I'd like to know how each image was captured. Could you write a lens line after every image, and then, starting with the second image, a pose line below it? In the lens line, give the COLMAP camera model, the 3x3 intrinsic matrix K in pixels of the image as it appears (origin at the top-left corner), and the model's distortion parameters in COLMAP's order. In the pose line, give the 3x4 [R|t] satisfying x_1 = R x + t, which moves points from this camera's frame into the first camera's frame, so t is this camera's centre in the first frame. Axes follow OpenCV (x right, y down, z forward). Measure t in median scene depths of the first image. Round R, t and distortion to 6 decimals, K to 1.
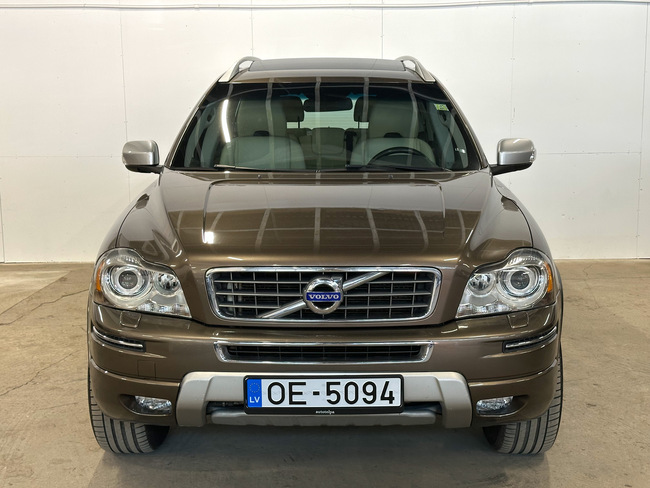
lens RADIAL K [[909.7, 0, 314.4], [0, 909.7, 243.1], [0, 0, 1]] dist [0.064210, -0.010478]
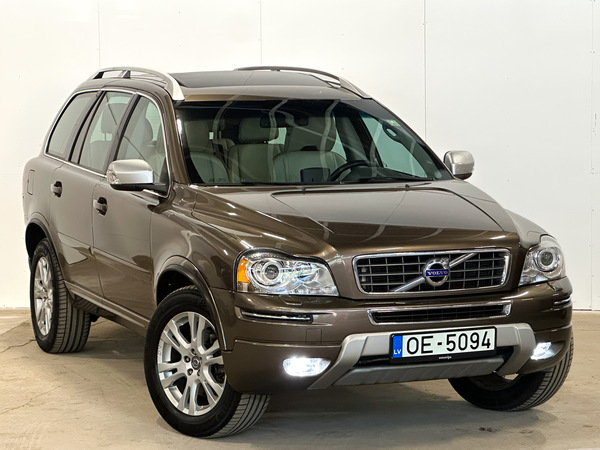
lens RADIAL K [[1936.7, 0, 300.0], [0, 1936.7, 225.0], [0, 0, 1]] dist [-0.164034, 0.213733]
pose [[0.920732, -0.035534, 0.388574, -1.280471], [0.061985, 0.996519, -0.055746, 0.134886], [-0.385240, 0.075413, 0.919730, -1.550370]]
